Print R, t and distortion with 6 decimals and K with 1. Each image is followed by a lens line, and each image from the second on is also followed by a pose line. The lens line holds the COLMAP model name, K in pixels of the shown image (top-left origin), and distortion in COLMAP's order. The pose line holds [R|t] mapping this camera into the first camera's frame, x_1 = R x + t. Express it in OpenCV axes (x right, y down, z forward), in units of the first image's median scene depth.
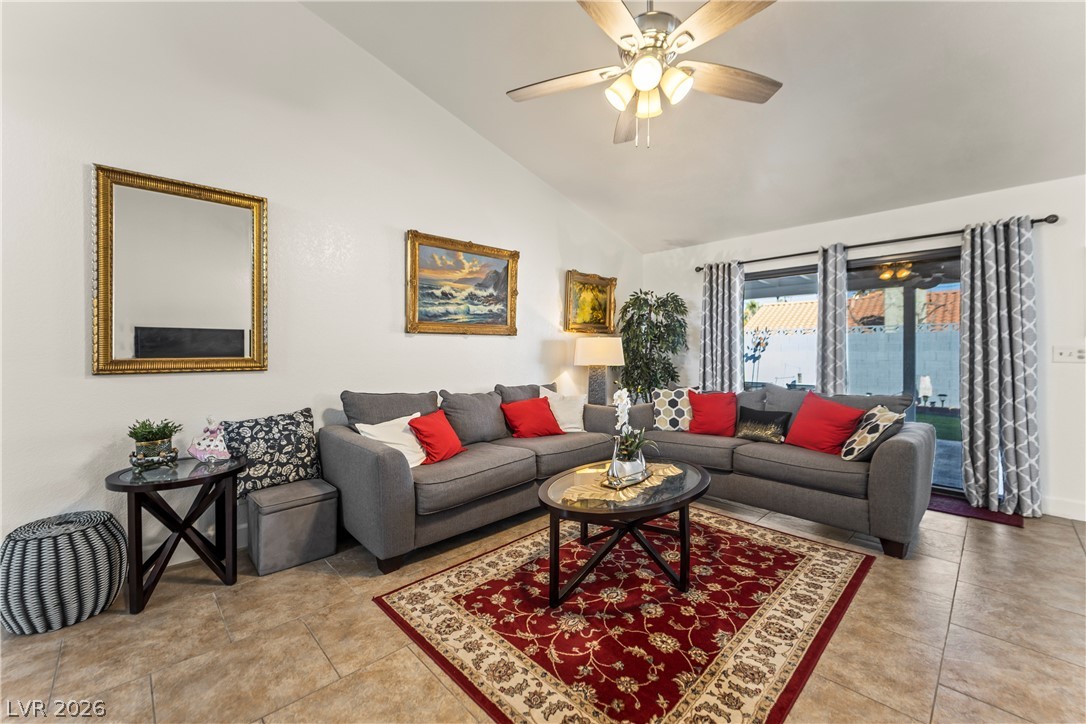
lens RADIAL K [[433.9, 0, 535.0], [0, 433.9, 360.6], [0, 0, 1]] dist [0.029275, -0.019121]
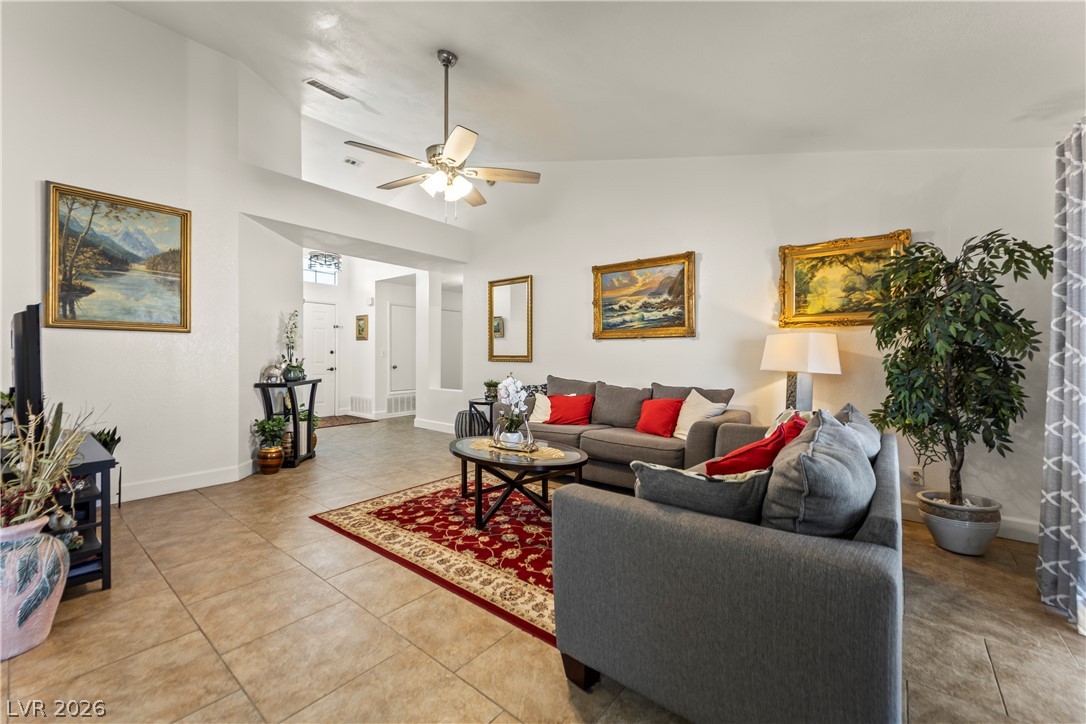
lens RADIAL K [[433.5, 0, 542.8], [0, 433.5, 360.5], [0, 0, 1]] dist [0.029110, -0.015831]
pose [[0.124890, 0.009100, -0.992129, 1.603896], [-0.036275, 0.999331, 0.004600, 0.007296], [0.991507, 0.035415, 0.125137, 0.975620]]
